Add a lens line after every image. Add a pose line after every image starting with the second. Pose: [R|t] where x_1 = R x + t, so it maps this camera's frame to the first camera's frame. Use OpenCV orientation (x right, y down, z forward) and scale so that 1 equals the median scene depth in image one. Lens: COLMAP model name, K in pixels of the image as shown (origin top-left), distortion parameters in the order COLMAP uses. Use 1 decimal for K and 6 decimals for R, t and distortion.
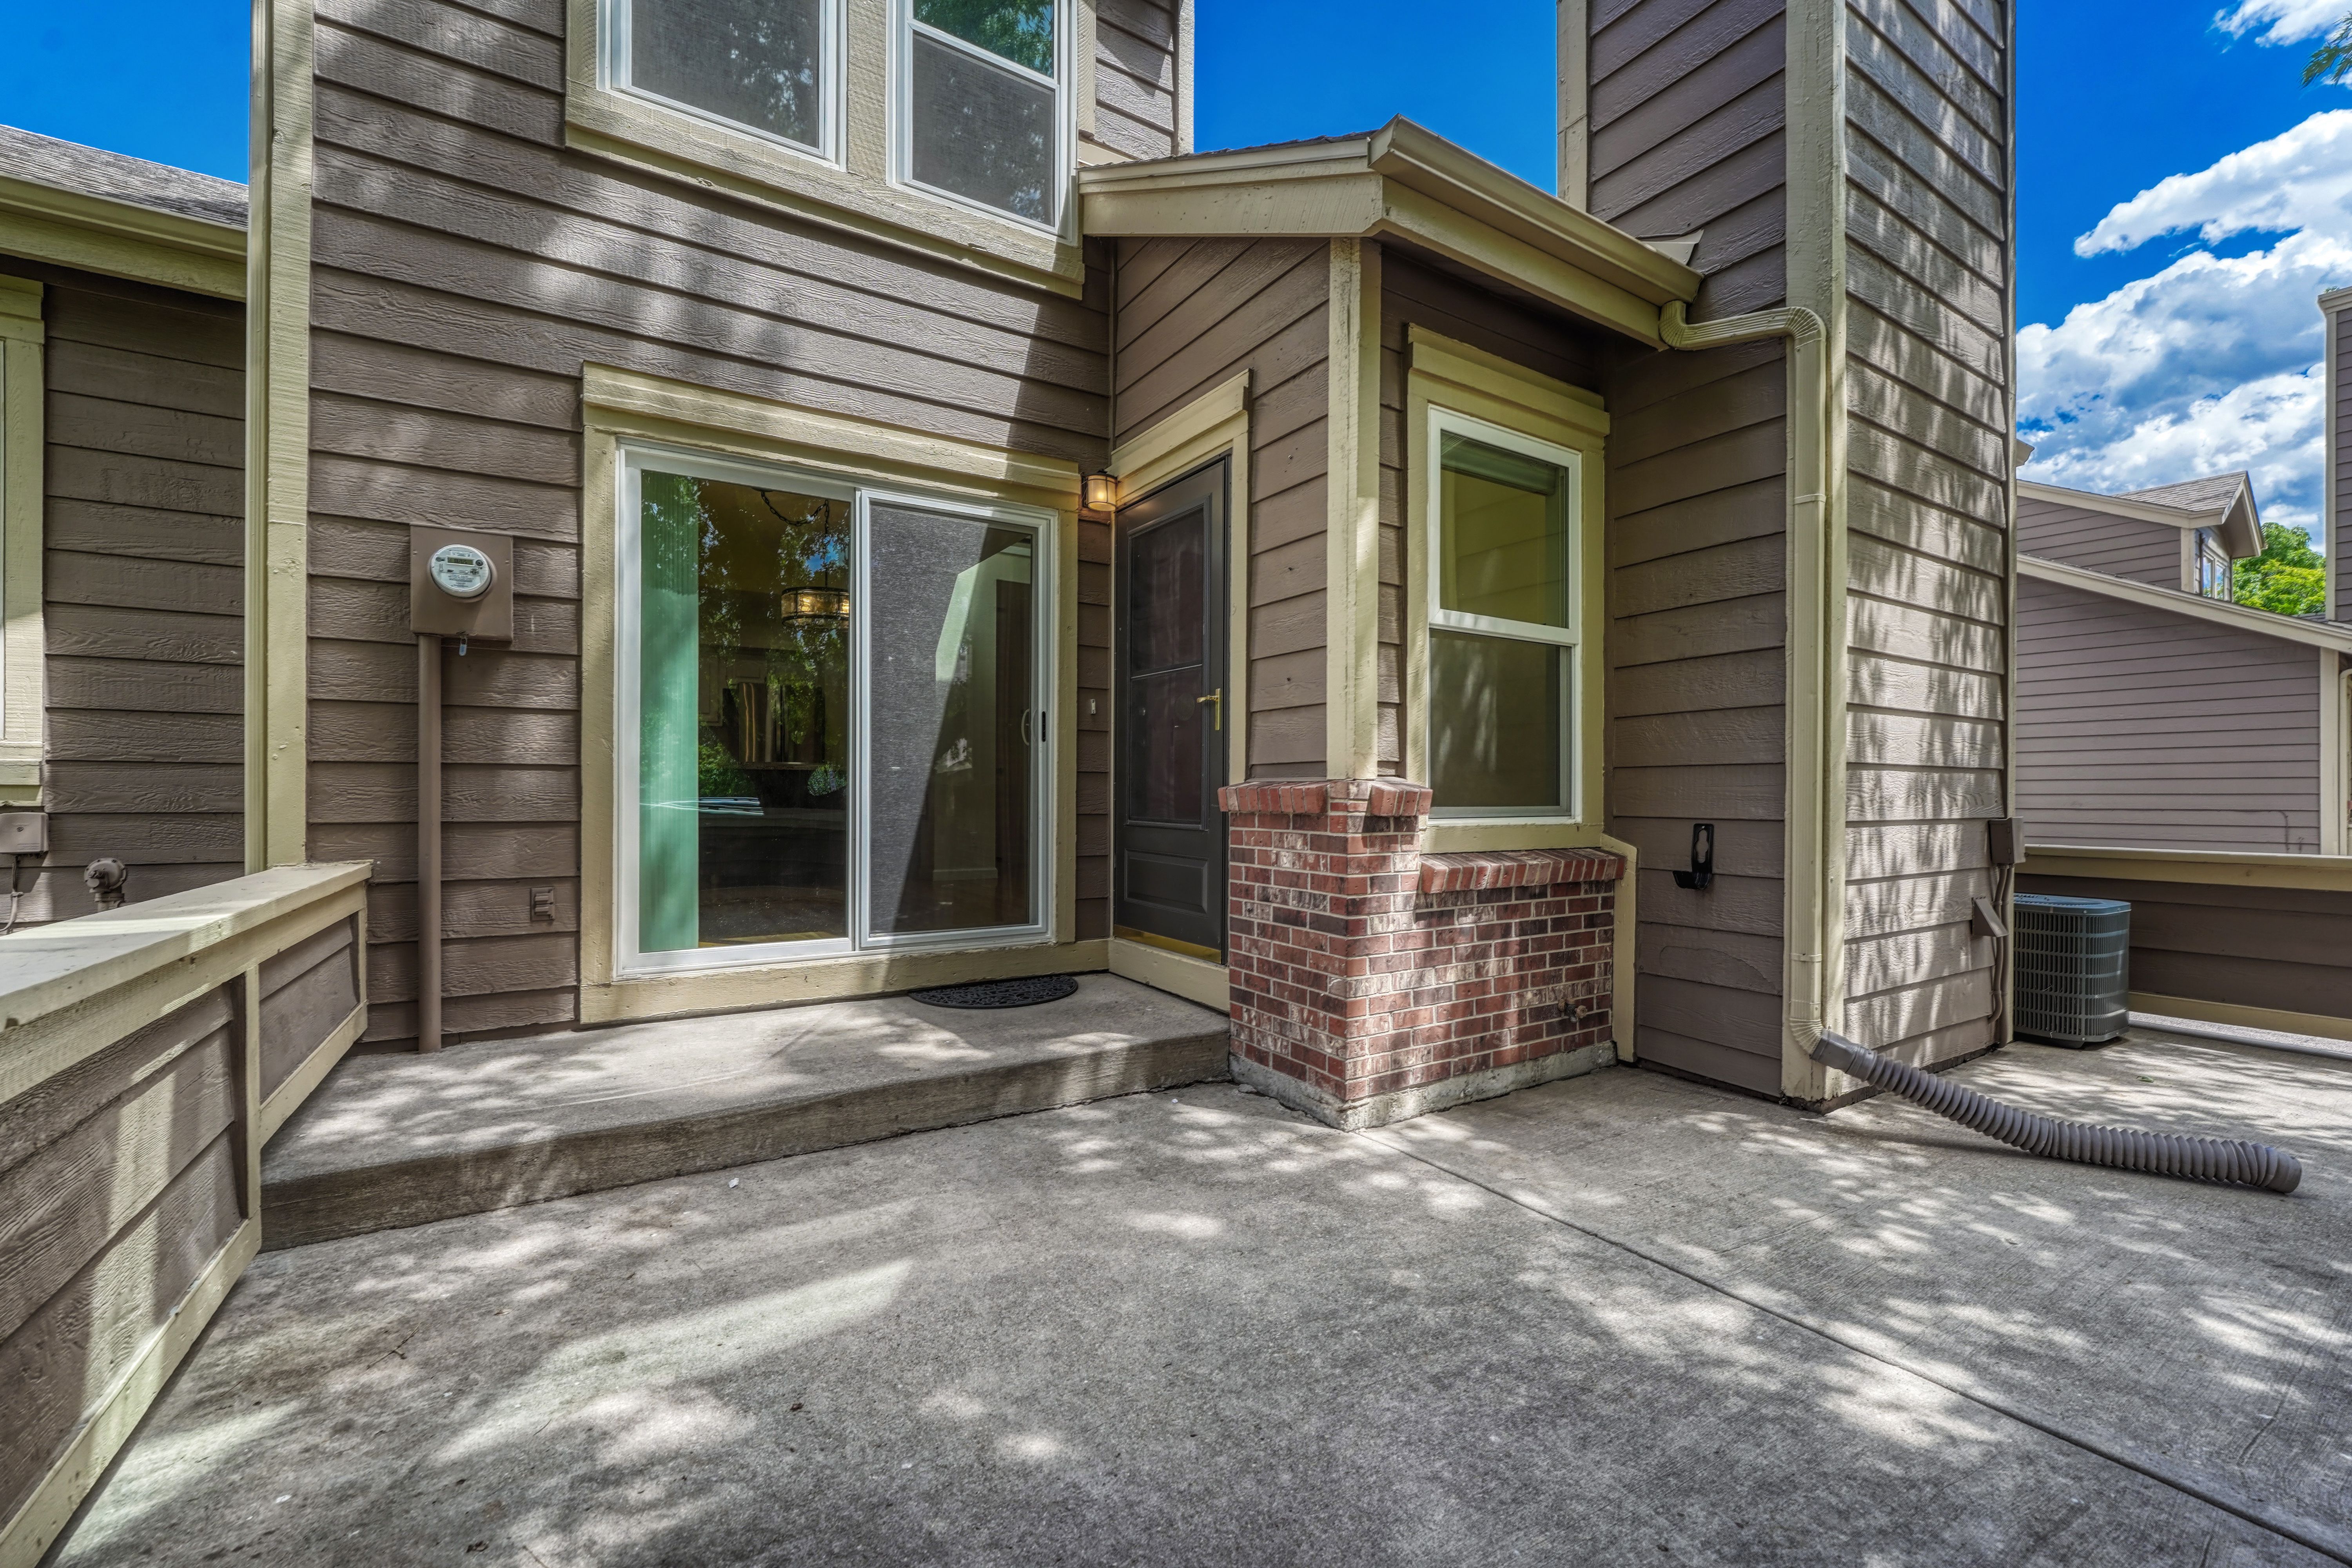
lens RADIAL K [[960.2, 0, 1178.8], [0, 960.2, 793.8], [0, 0, 1]] dist [-0.001648, 0.000041]
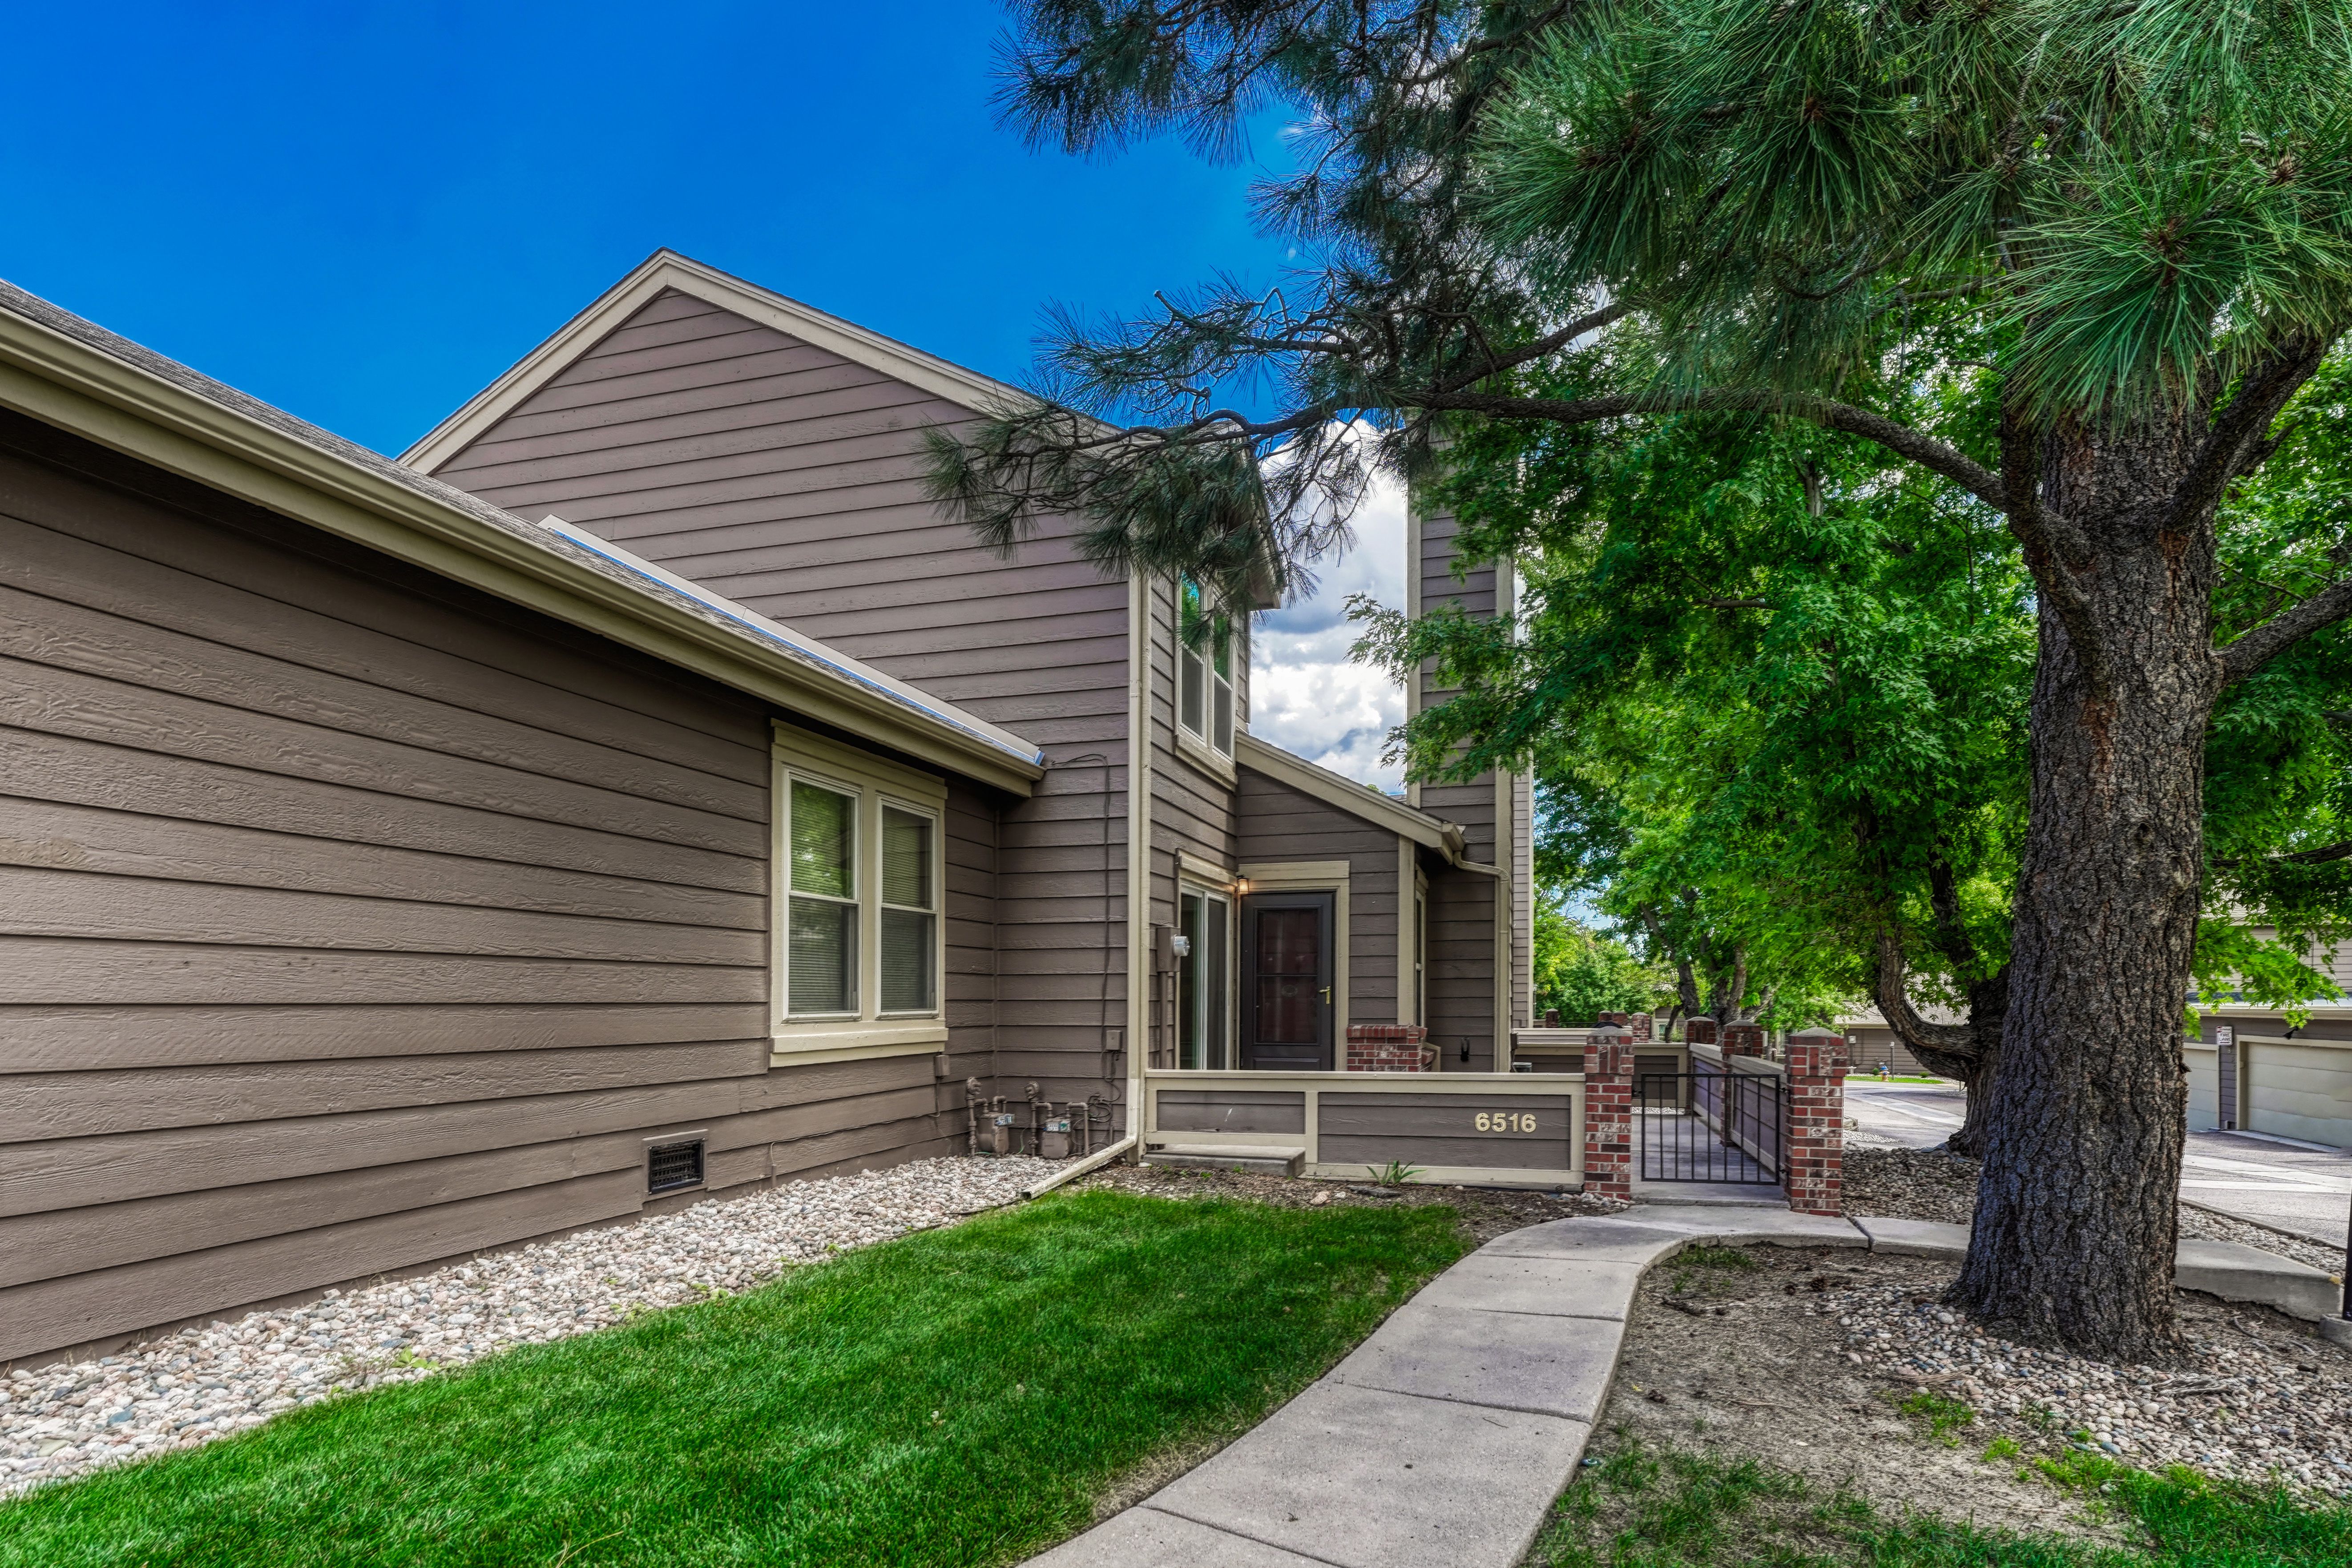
lens RADIAL K [[1270.4, 0, 1173.0], [0, 1270.4, 1003.4], [0, 0, 1]] dist [0.022105, -0.000831]
pose [[0.751540, -0.007761, 0.659642, -2.567821], [0.006096, 0.999970, 0.004821, -0.090772], [-0.659660, 0.000398, 0.751564, -1.245397]]
